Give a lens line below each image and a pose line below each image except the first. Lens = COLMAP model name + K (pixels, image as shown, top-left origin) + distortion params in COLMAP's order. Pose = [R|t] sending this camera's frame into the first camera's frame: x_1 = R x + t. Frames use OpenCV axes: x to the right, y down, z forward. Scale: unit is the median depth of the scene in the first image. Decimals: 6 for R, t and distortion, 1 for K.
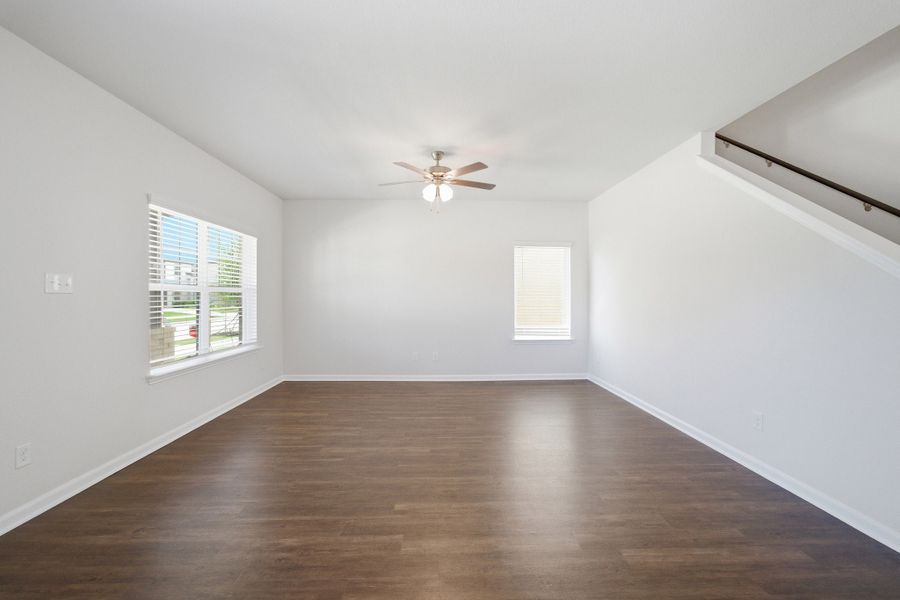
lens RADIAL K [[367.0, 0, 453.2], [0, 367.0, 294.3], [0, 0, 1]] dist [0.000439, 0.000164]
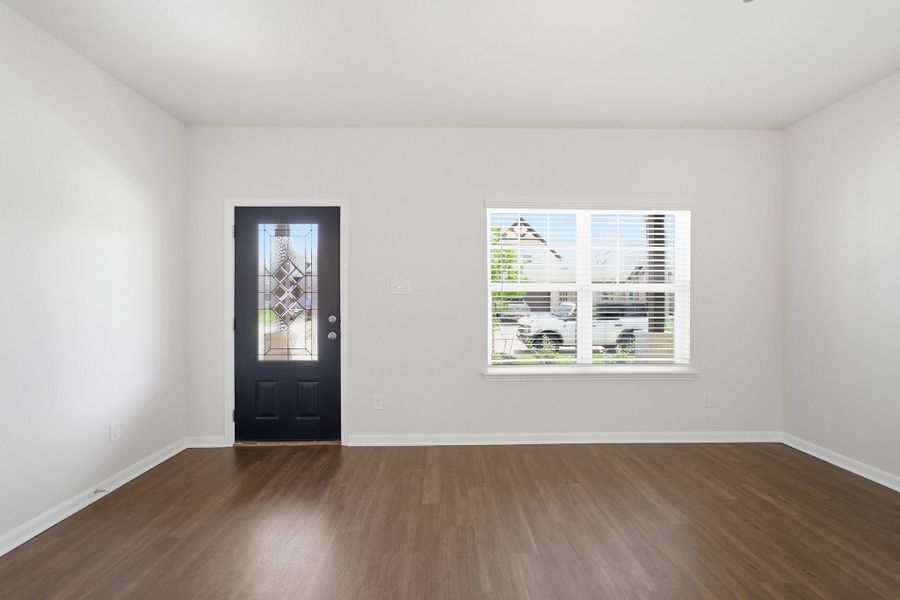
lens RADIAL K [[375.8, 0, 454.0], [0, 375.8, 301.3], [0, 0, 1]] dist [-0.001164, 0.000345]
pose [[0.001473, 0.014858, -0.999889, 0.186605], [0.010136, 0.999838, 0.014872, -0.000964], [0.999948, -0.010156, 0.001322, 0.659740]]
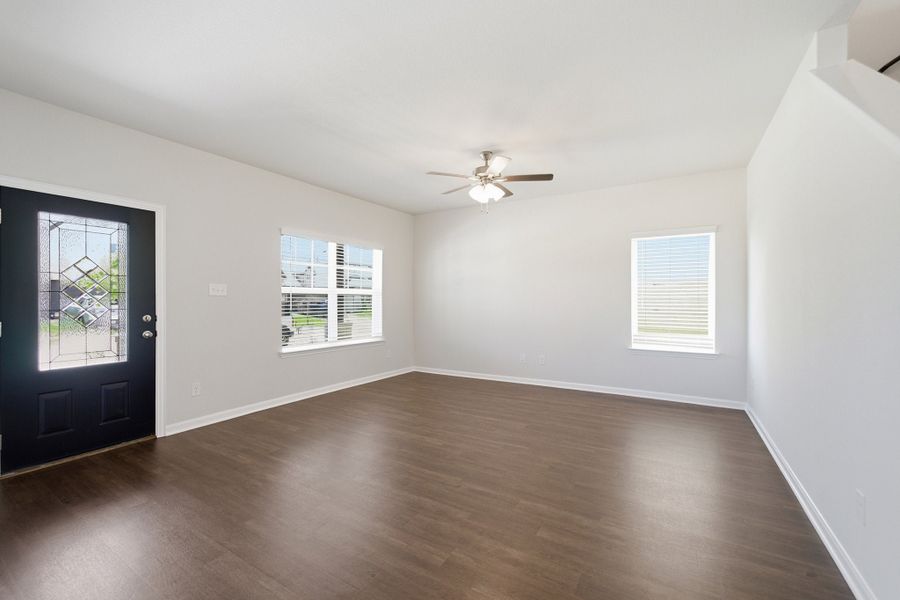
lens RADIAL K [[363.2, 0, 448.4], [0, 363.2, 303.5], [0, 0, 1]] dist [-0.002532, 0.000023]
pose [[0.841499, 0.002089, -0.540255, 0.374653], [0.007184, 0.999861, 0.015055, 0.005760], [0.540212, -0.016549, 0.841367, 0.104193]]
